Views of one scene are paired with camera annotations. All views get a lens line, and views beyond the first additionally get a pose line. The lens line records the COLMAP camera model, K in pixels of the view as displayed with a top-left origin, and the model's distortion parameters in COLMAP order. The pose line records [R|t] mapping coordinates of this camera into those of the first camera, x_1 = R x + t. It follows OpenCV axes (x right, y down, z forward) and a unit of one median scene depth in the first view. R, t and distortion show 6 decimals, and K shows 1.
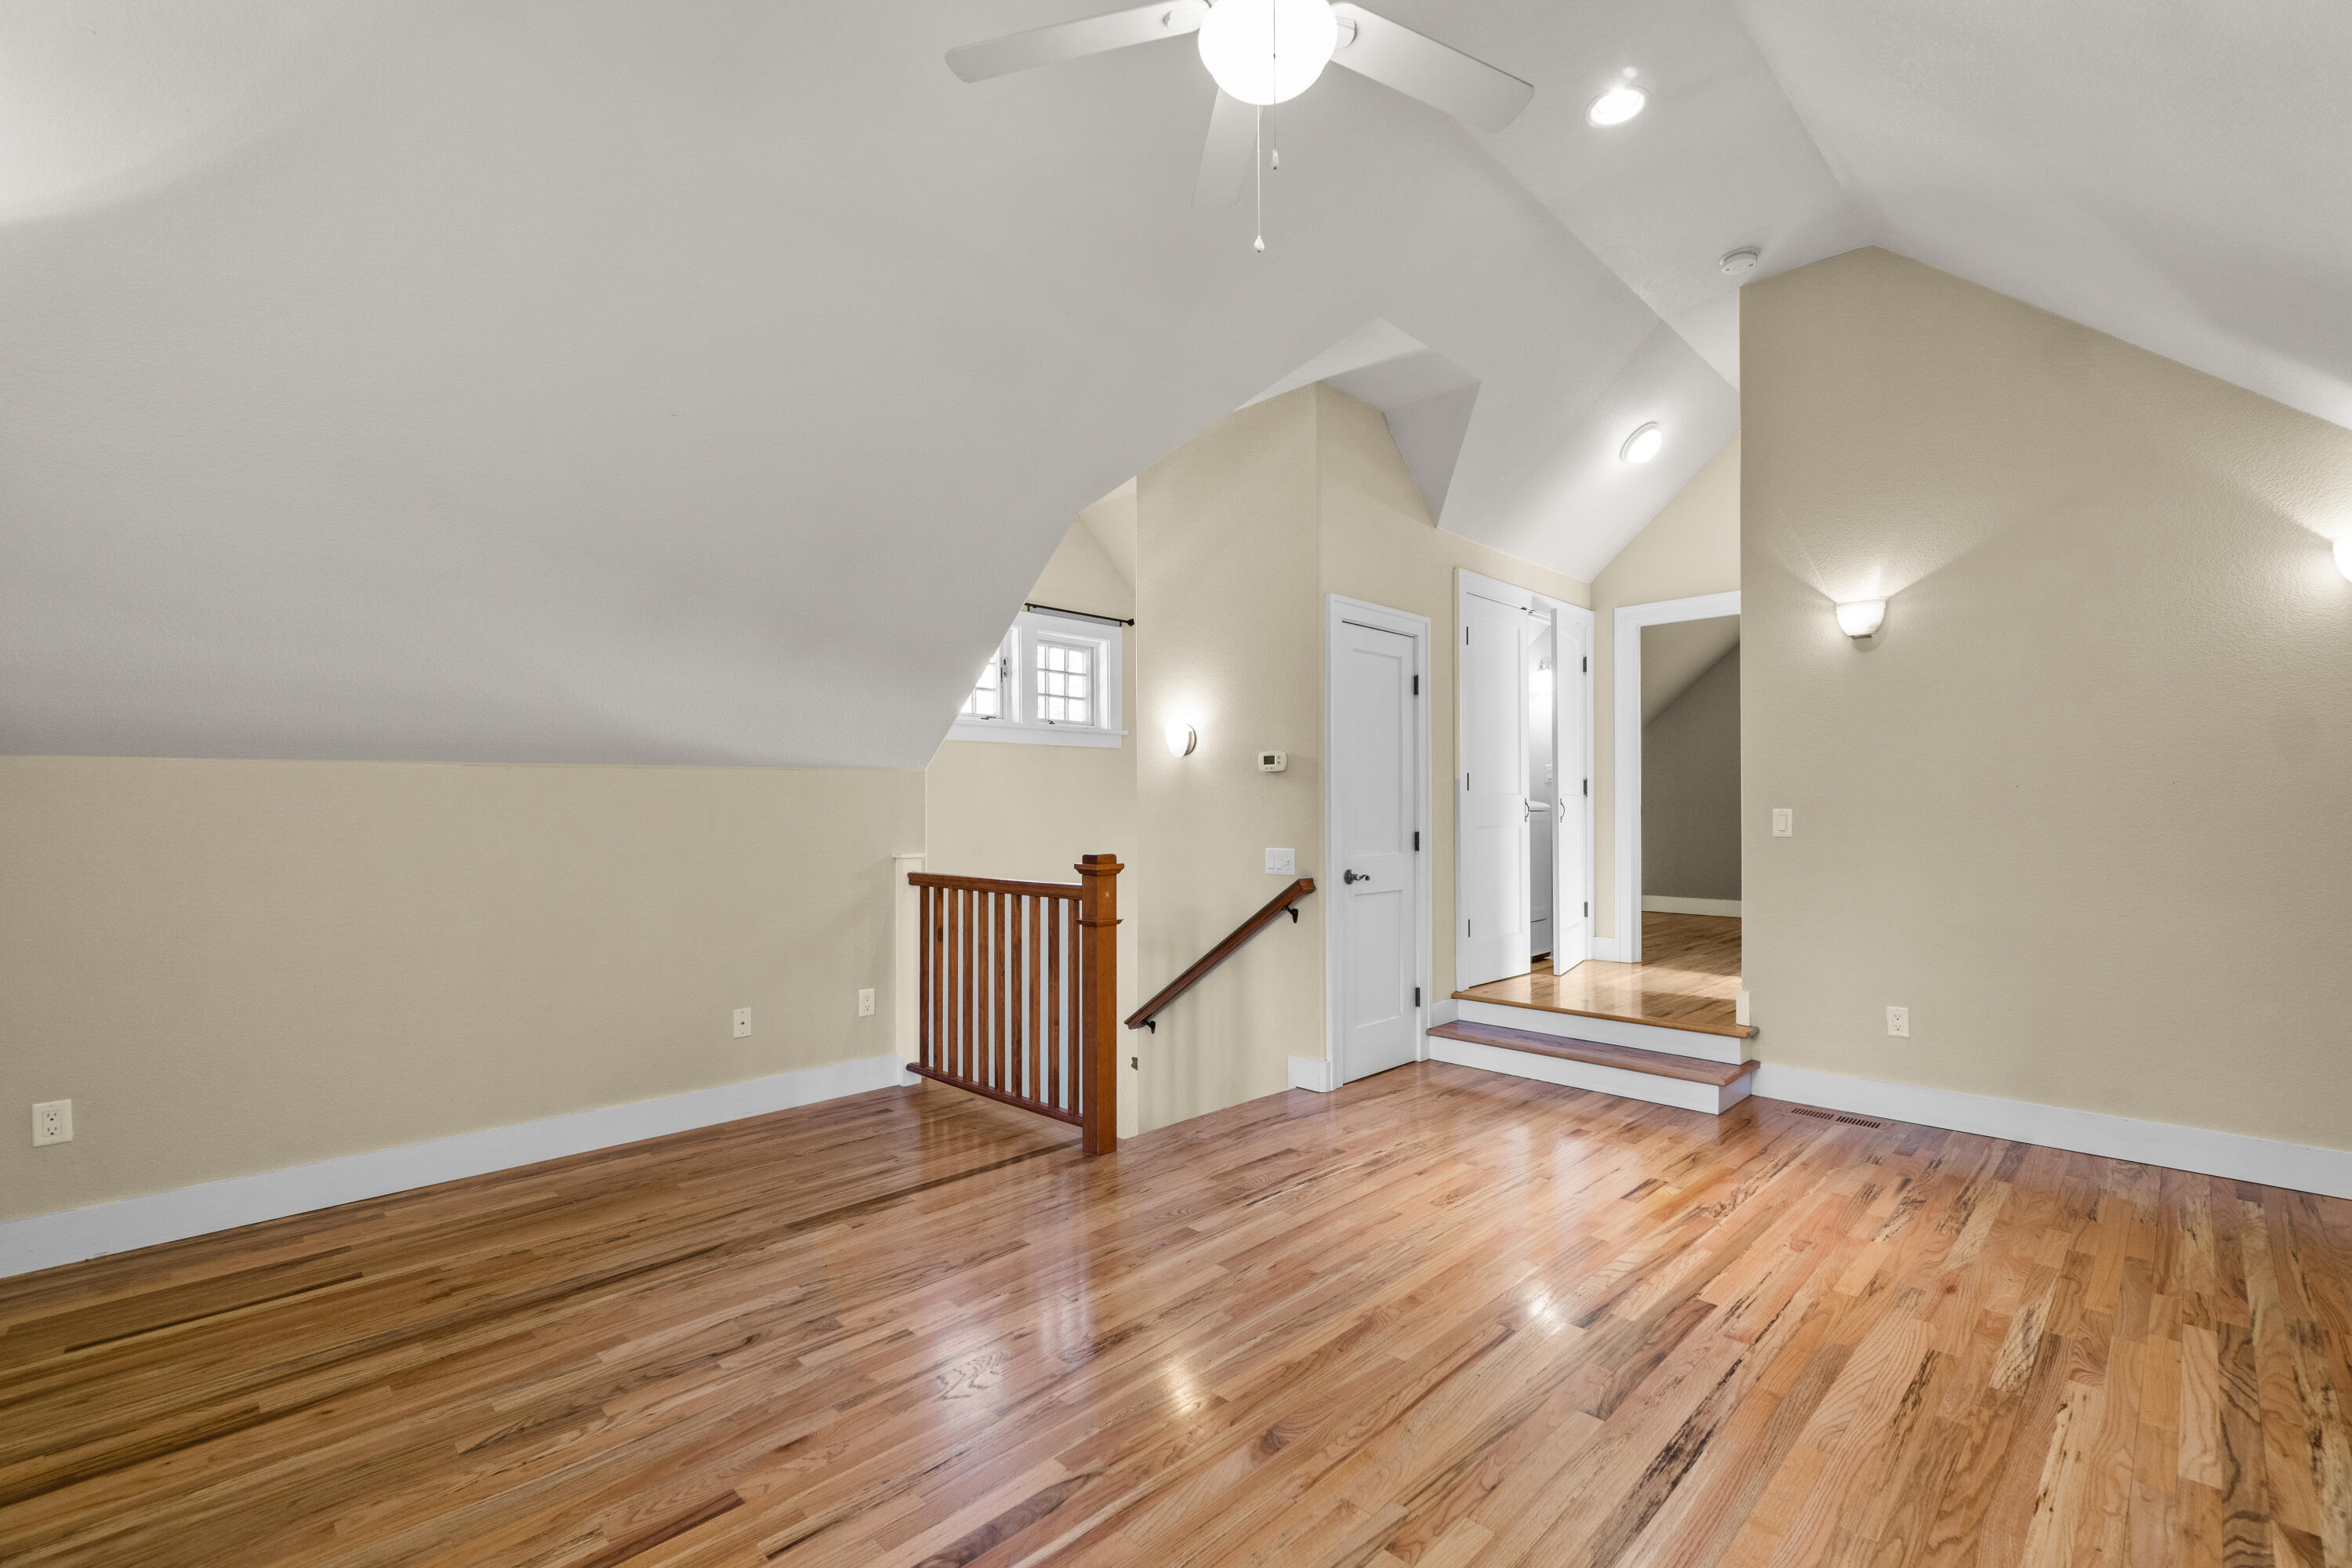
lens RADIAL K [[1026.6, 0, 1176.5], [0, 1026.6, 791.4], [0, 0, 1]] dist [0.000068, -0.000109]
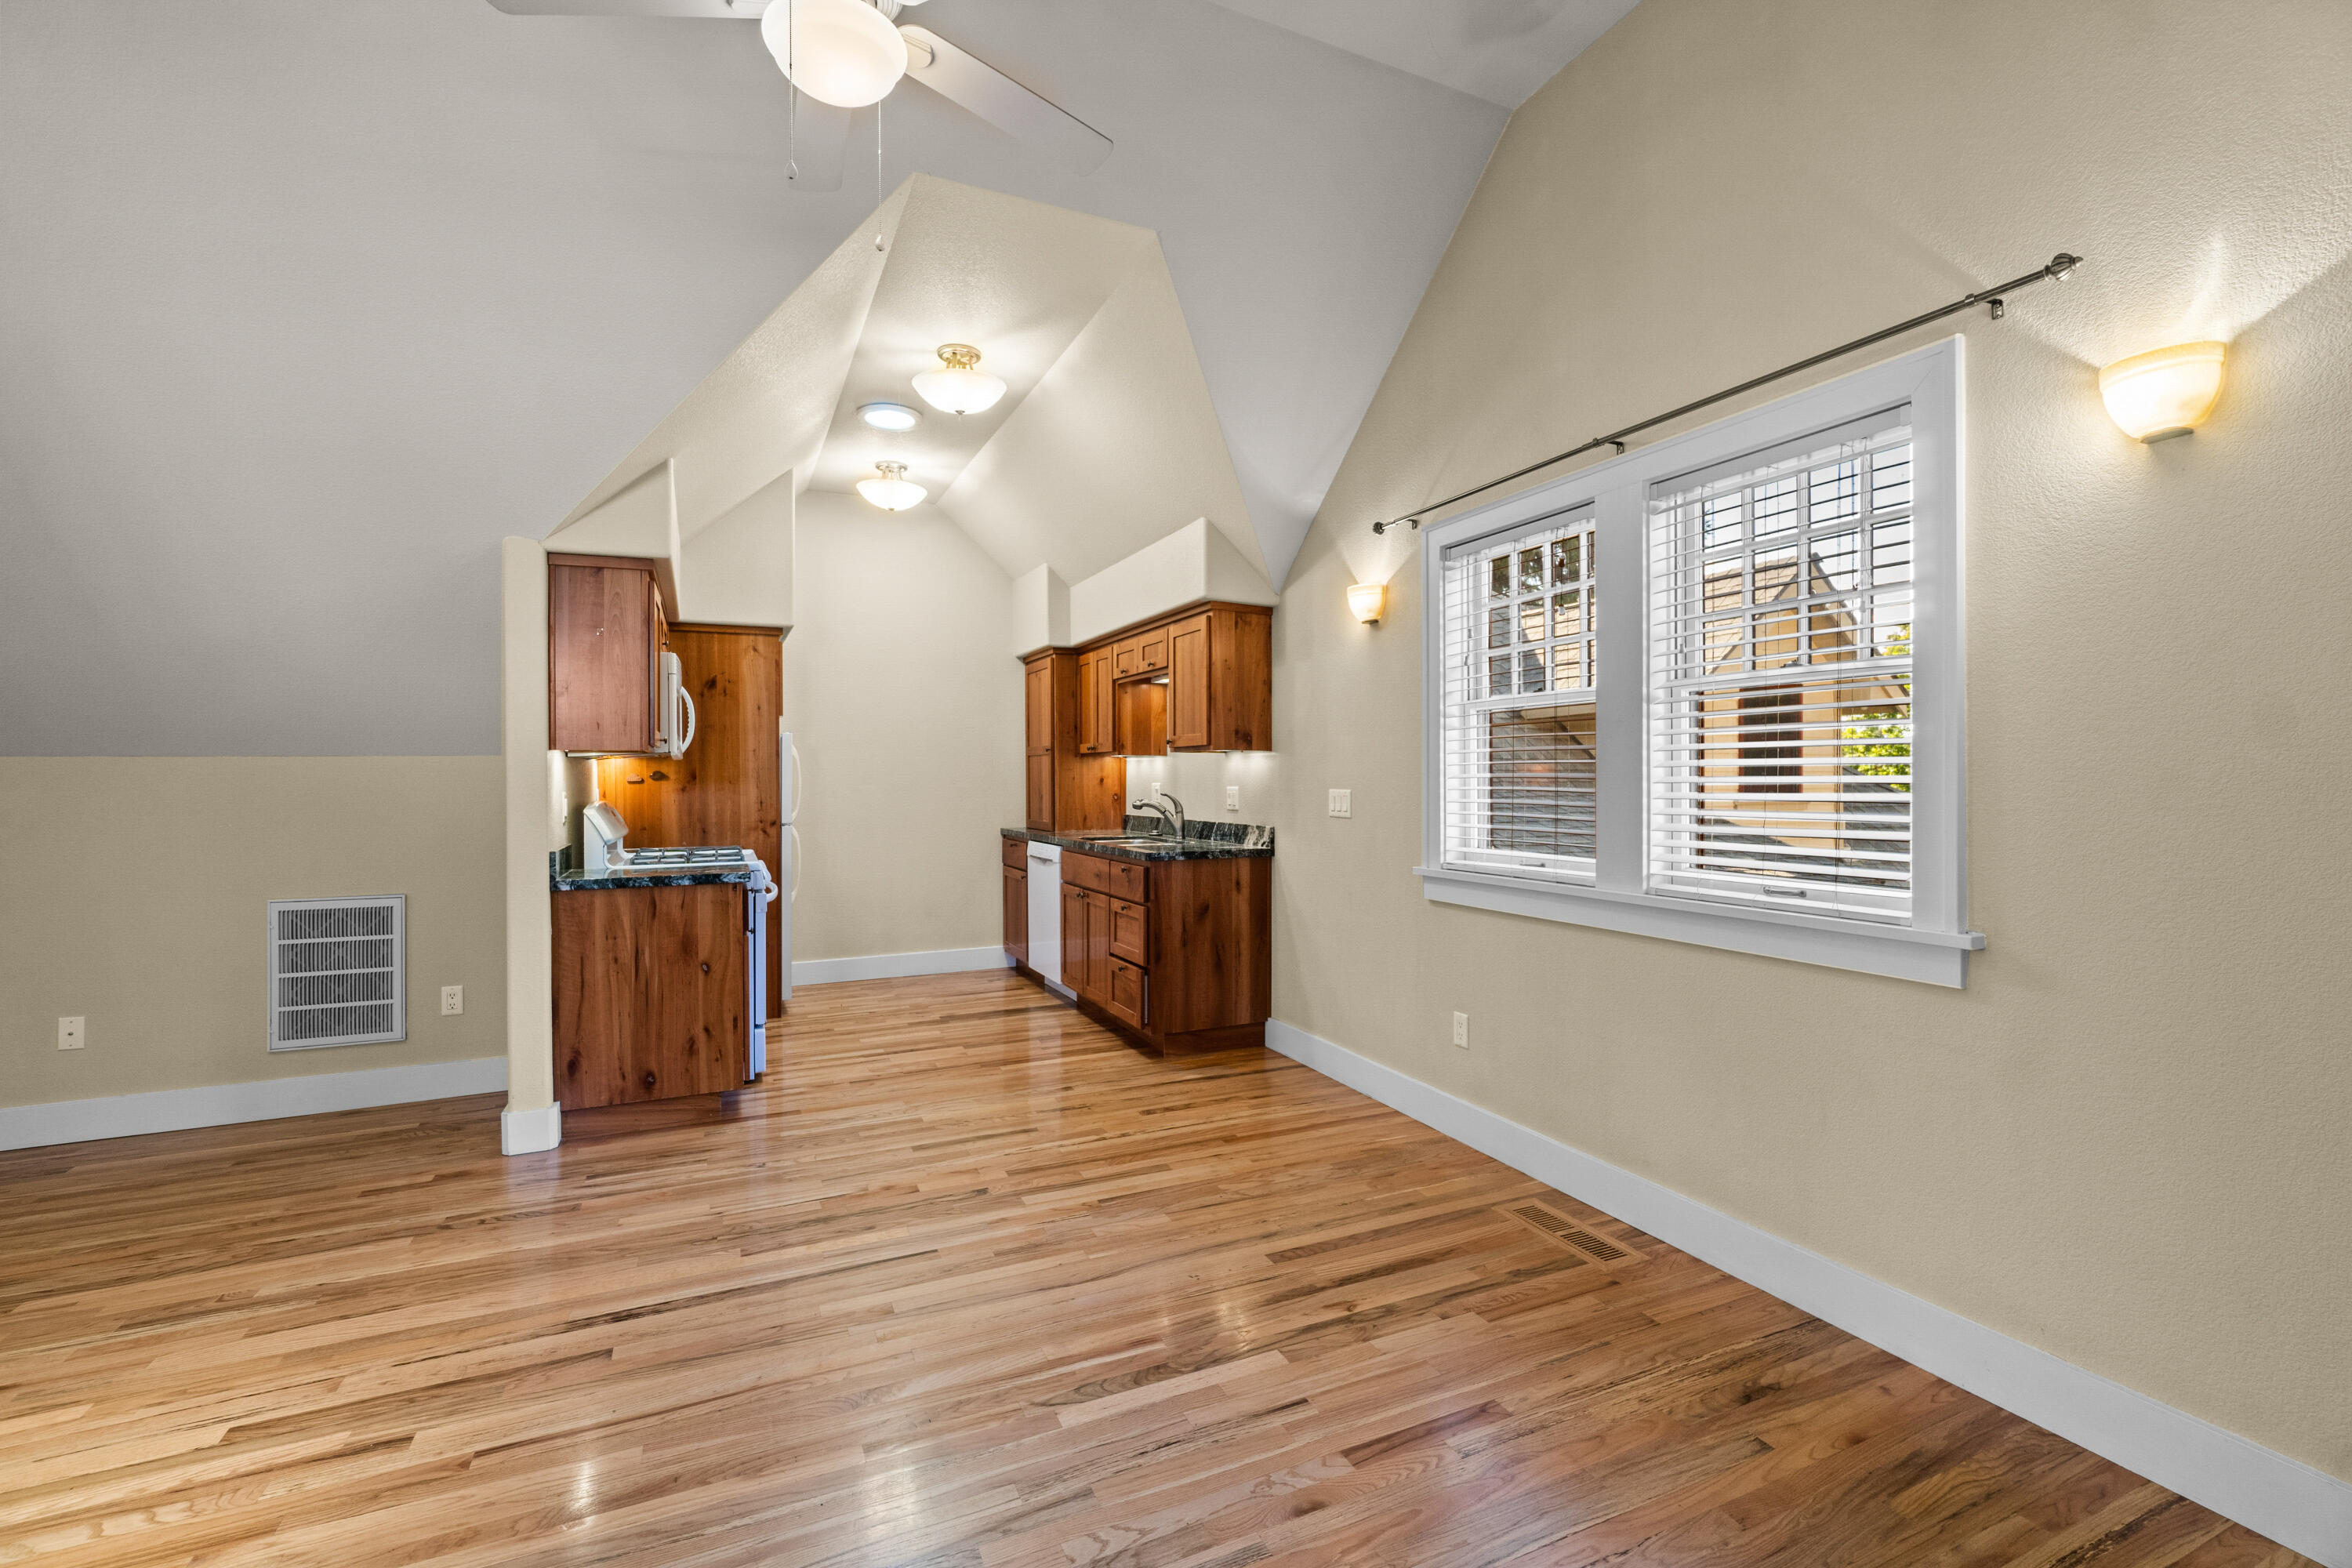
lens RADIAL K [[1026.6, 0, 1183.1], [0, 1026.6, 776.1], [0, 0, 1]] dist [0.000068, -0.000109]
pose [[-0.938486, 0.006926, 0.345247, -0.613159], [0.004512, 0.999959, -0.007795, -0.009392], [-0.345287, -0.005757, -0.938480, 1.979655]]
